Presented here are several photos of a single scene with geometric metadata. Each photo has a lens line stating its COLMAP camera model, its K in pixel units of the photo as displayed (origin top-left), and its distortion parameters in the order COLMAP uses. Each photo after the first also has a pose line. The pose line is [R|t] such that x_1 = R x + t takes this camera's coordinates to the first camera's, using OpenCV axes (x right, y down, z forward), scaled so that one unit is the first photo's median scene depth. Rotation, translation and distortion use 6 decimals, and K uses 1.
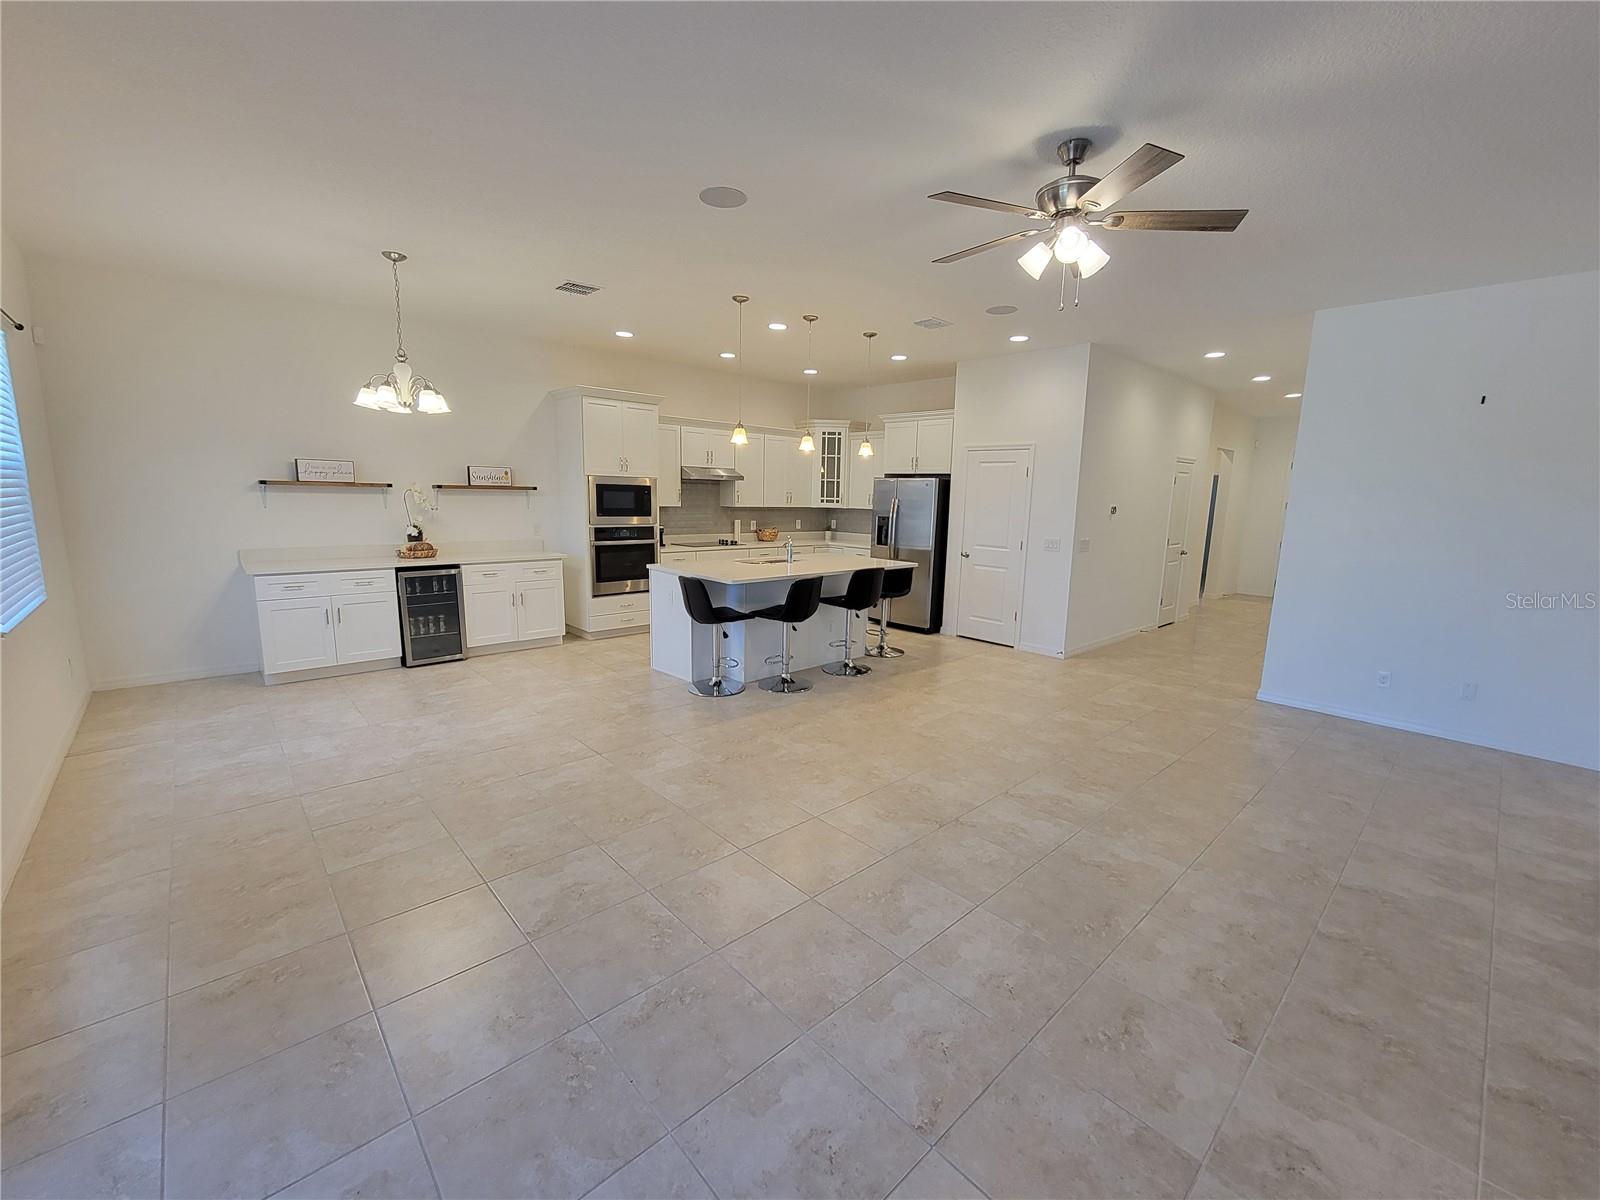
lens RADIAL K [[655.0, 0, 805.8], [0, 655.0, 599.6], [0, 0, 1]] dist [-0.002502, -0.000110]
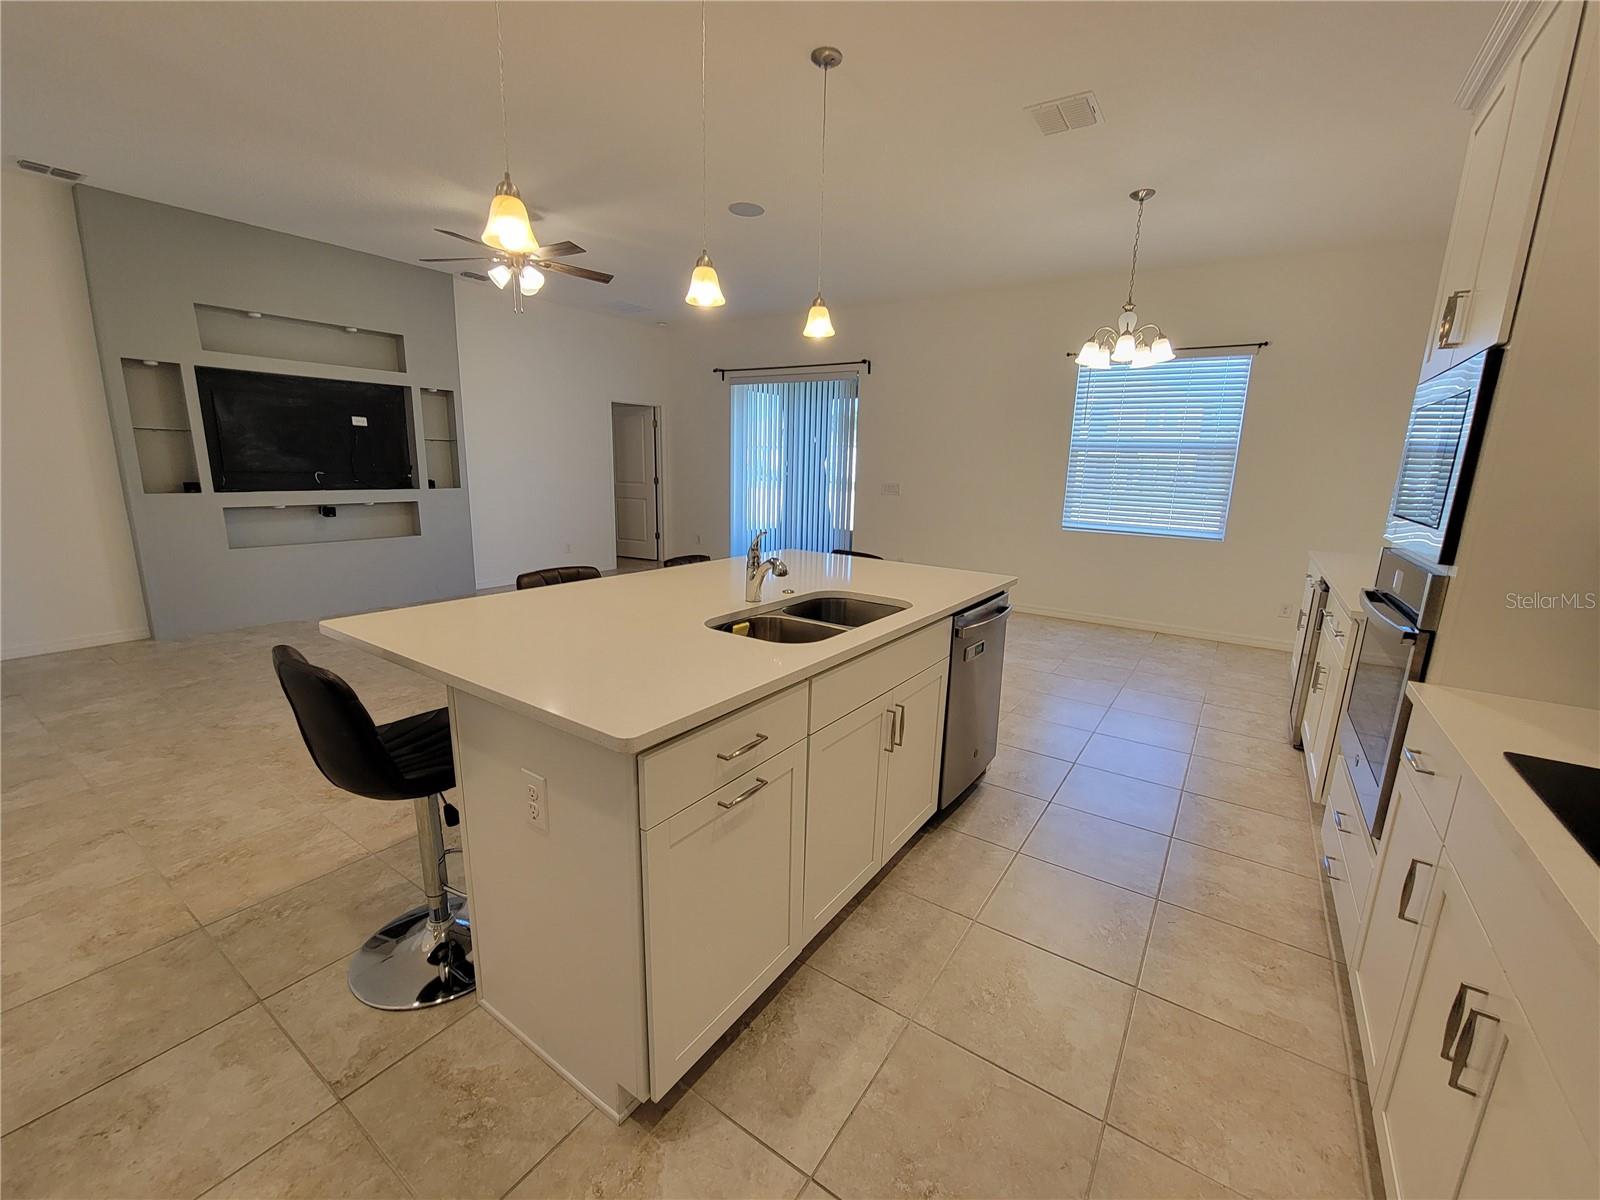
lens RADIAL K [[655.0, 0, 805.8], [0, 655.0, 599.6], [0, 0, 1]] dist [-0.002502, -0.000110]
pose [[-0.971283, -0.002310, -0.237916, 0.036962], [-0.088146, 0.932292, 0.350801, -0.194927], [0.220997, 0.361699, -0.905723, 1.391125]]
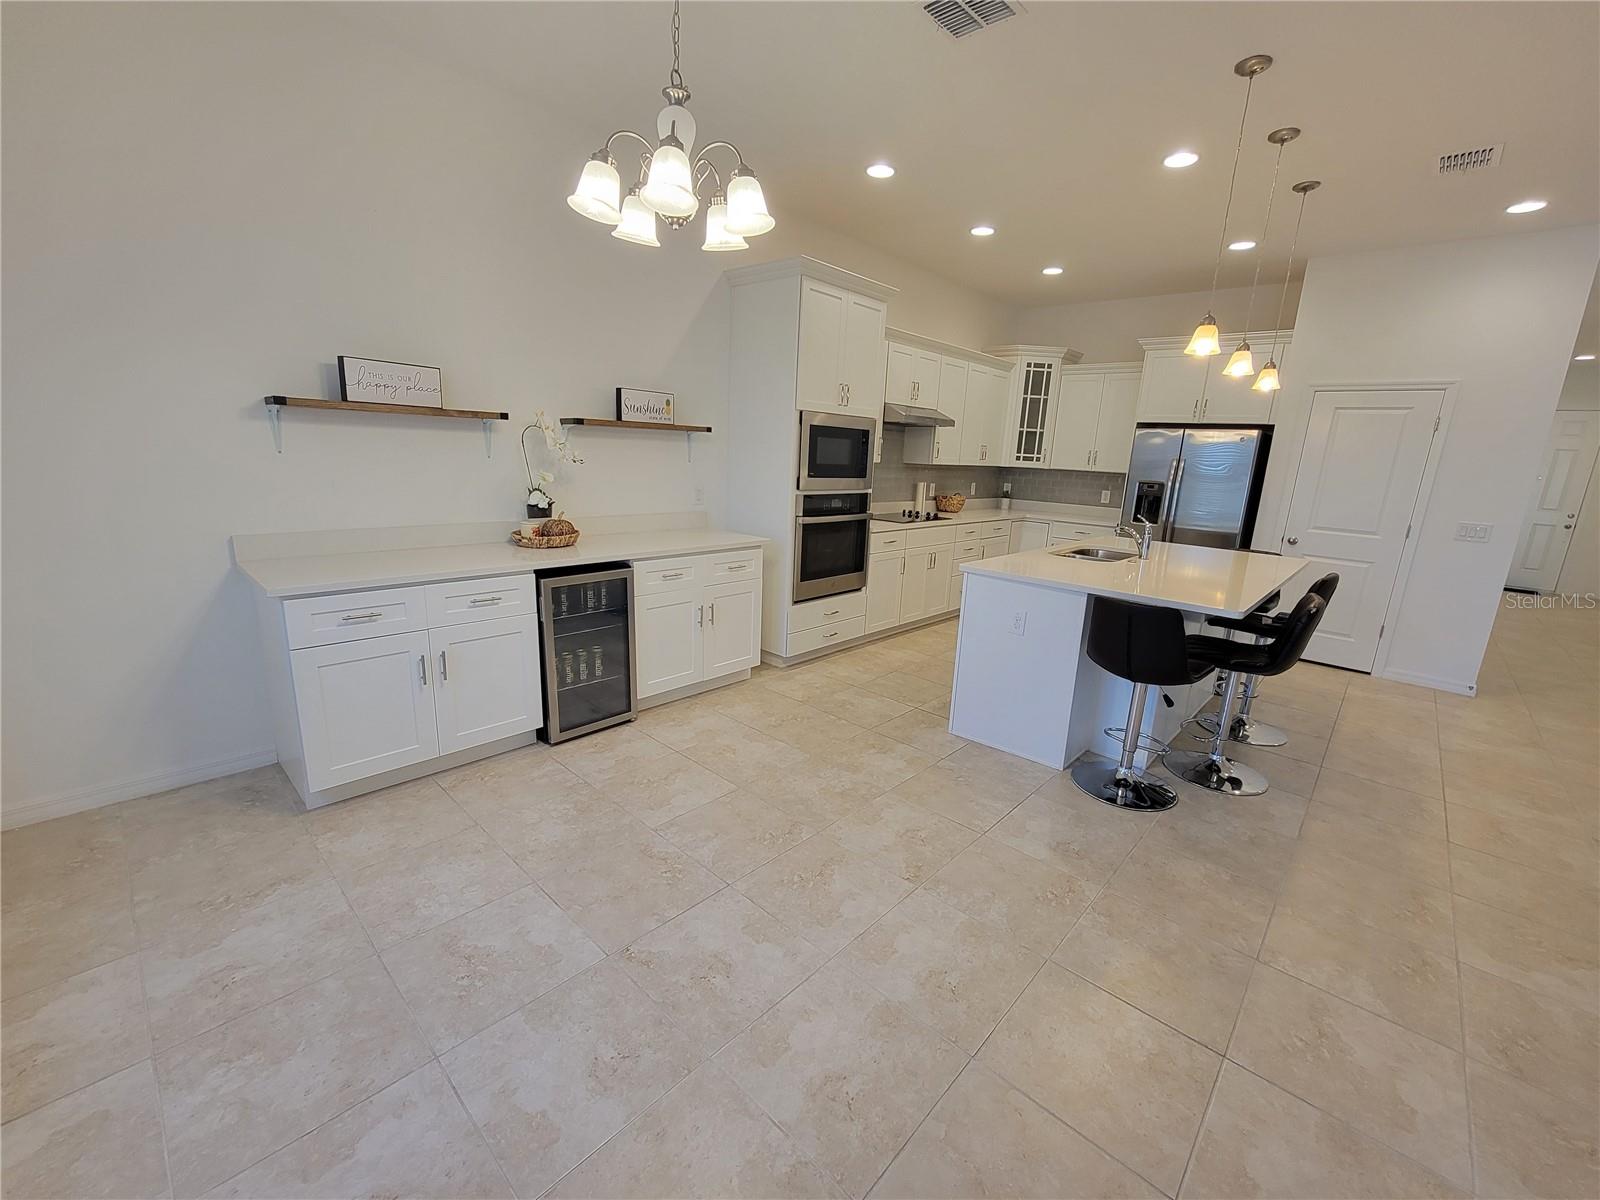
lens RADIAL K [[646.1, 0, 800.0], [0, 646.1, 600.0], [0, 0, 1]] dist [-0.001327, -0.000070]
pose [[0.996738, 0.004309, 0.080591, -0.420128], [-0.010122, 0.997364, 0.071855, -0.060279], [-0.080069, -0.072436, 0.994154, 0.417860]]
